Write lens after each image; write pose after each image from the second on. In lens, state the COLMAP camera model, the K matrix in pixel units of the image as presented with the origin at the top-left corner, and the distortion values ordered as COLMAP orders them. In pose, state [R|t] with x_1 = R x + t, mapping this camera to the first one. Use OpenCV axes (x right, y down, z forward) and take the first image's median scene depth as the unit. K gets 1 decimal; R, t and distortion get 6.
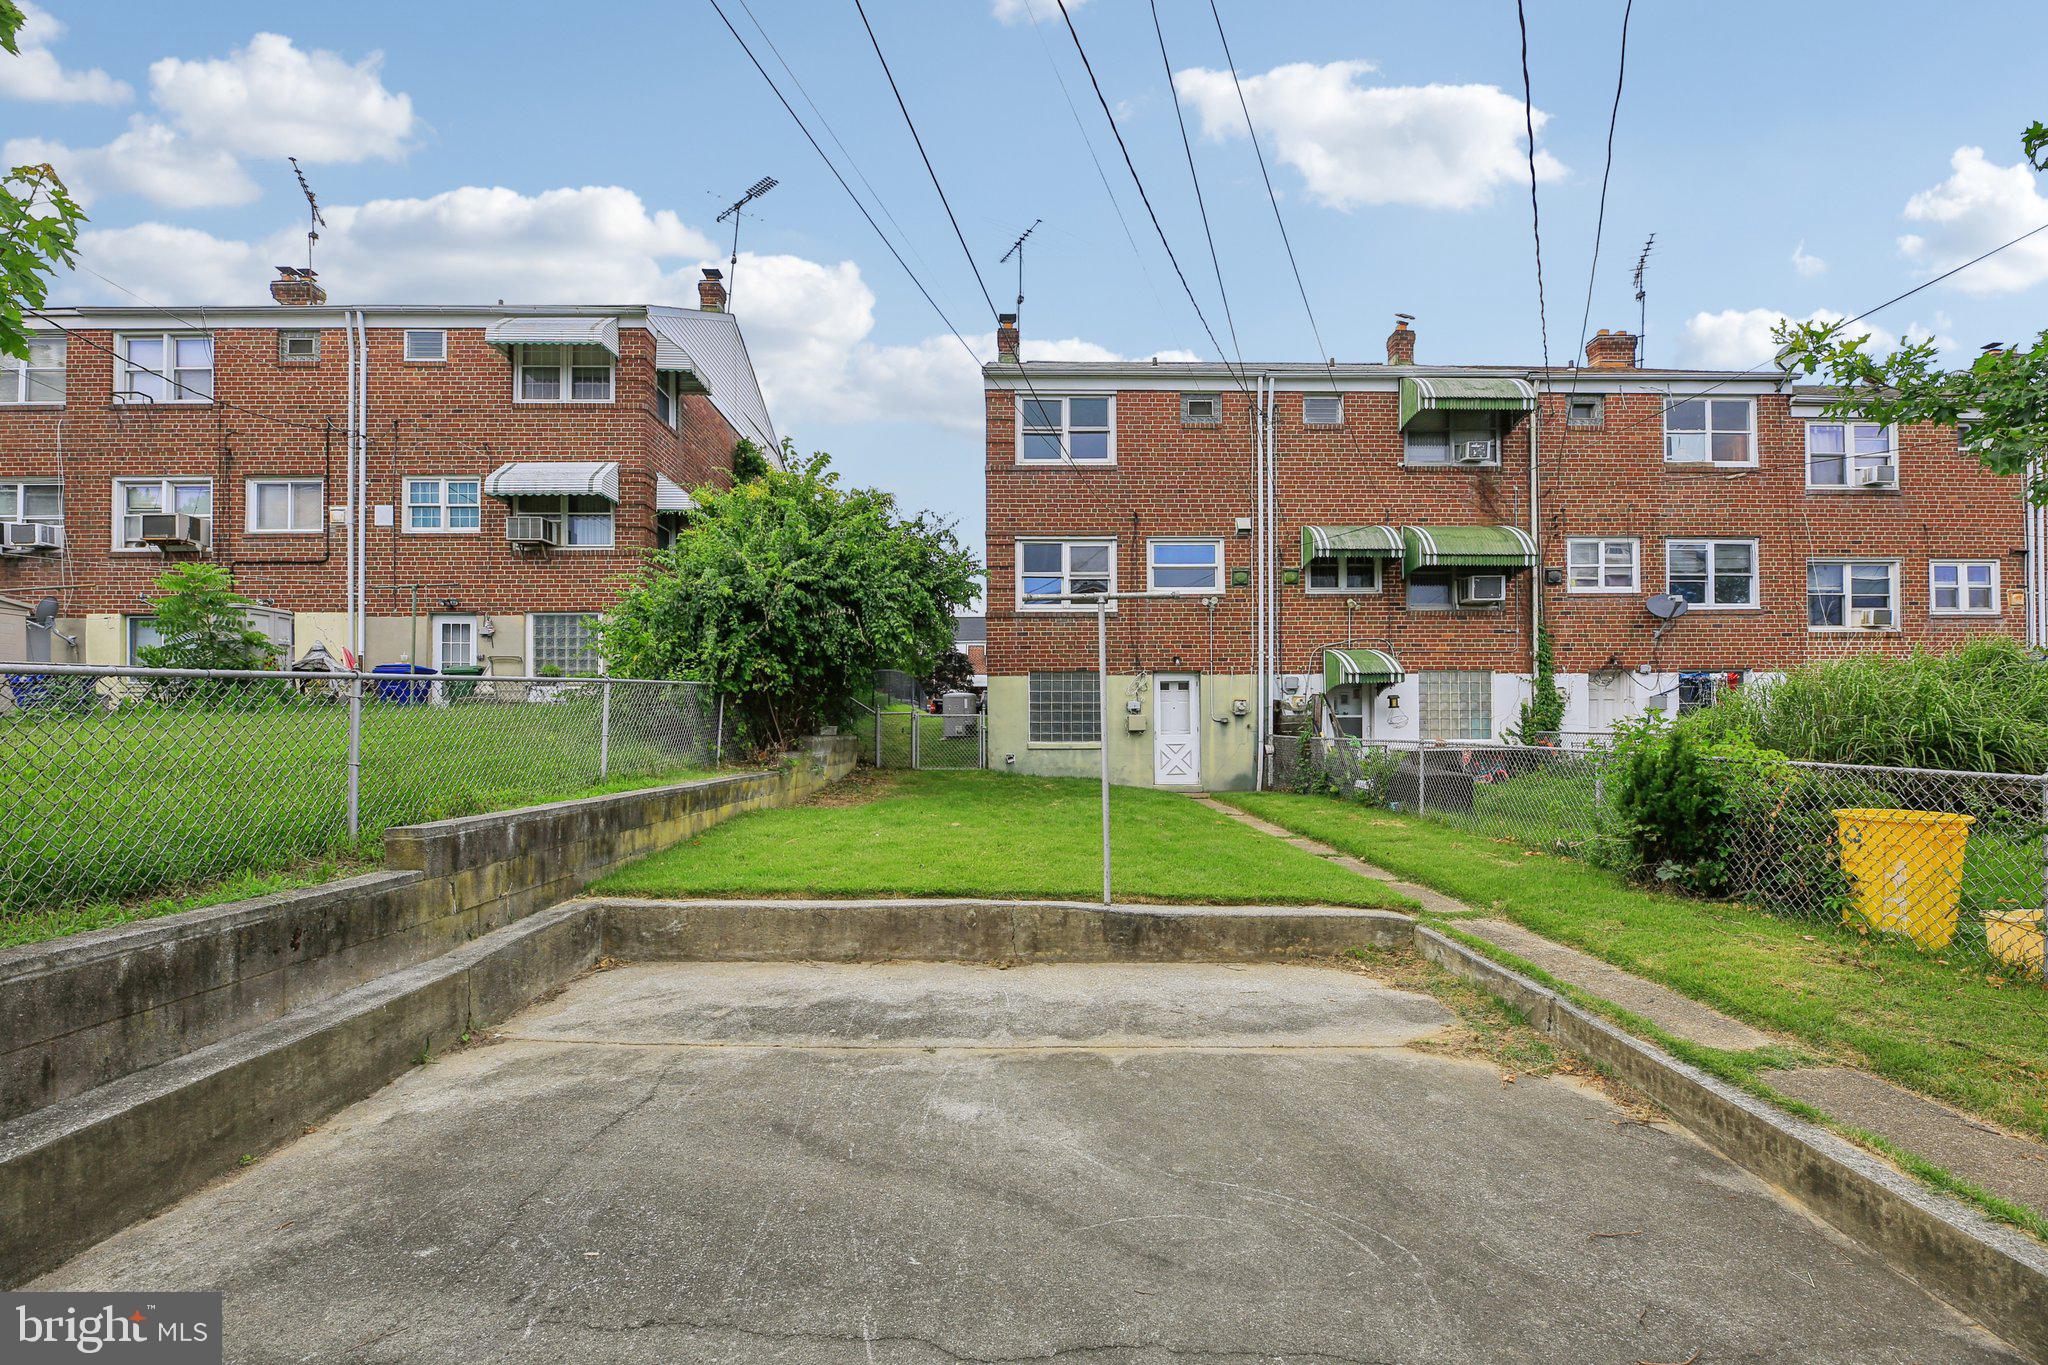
lens RADIAL K [[846.3, 0, 1022.8], [0, 846.3, 770.9], [0, 0, 1]] dist [-0.000139, -0.004742]
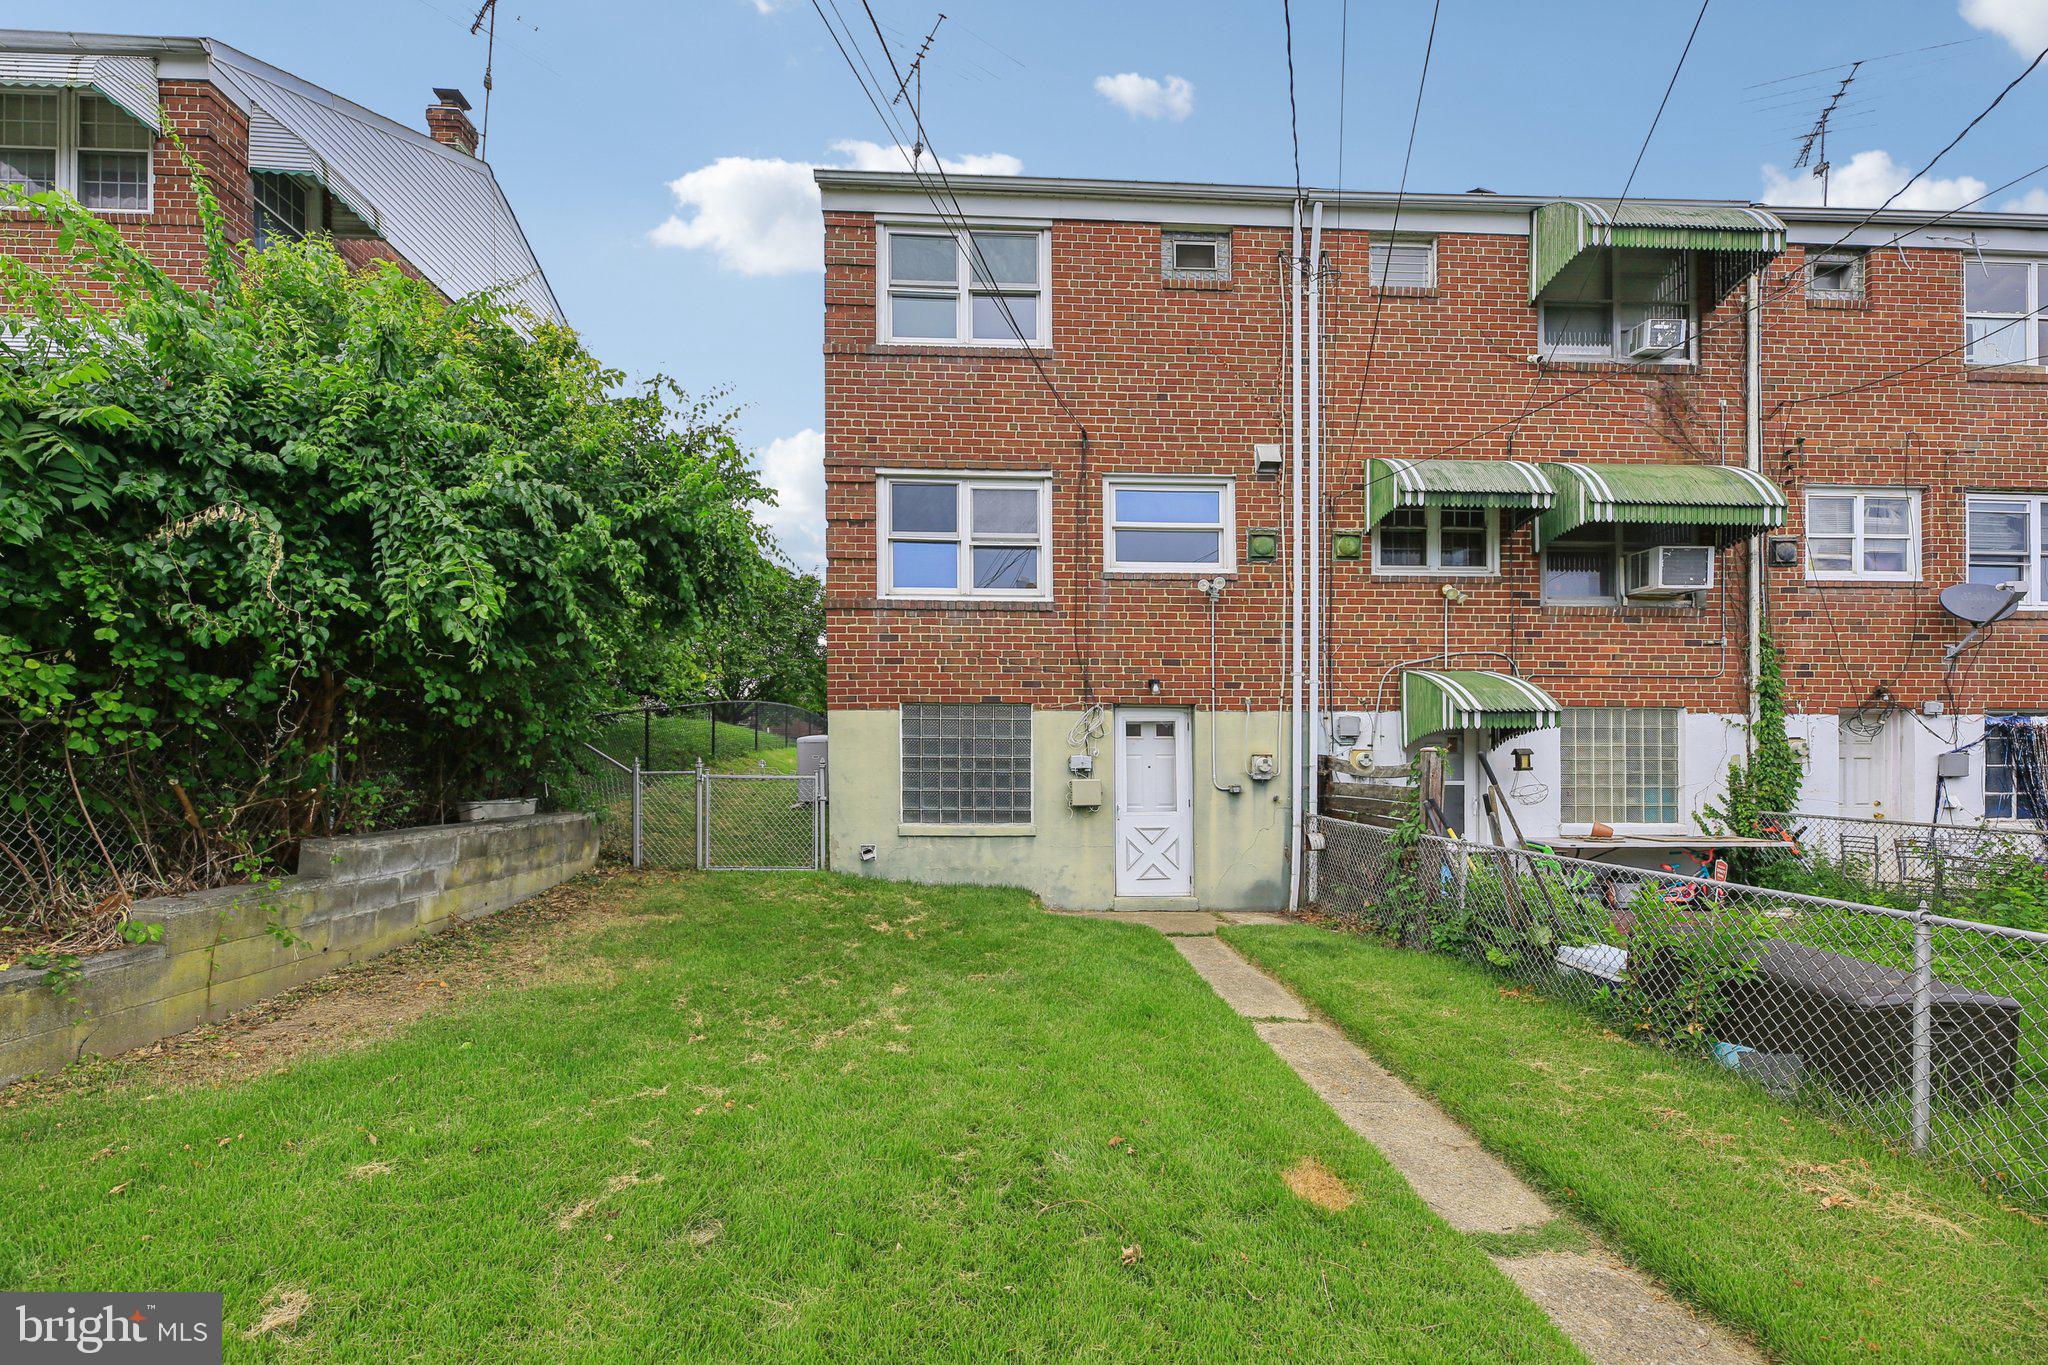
lens RADIAL K [[839.0, 0, 1019.4], [0, 839.0, 774.4], [0, 0, 1]] dist [0.009622, -0.004589]
pose [[0.999370, 0.007113, 0.034775, 0.070319], [-0.005756, 0.999224, -0.038972, -0.047425], [-0.035025, 0.038747, 0.998635, 0.433991]]
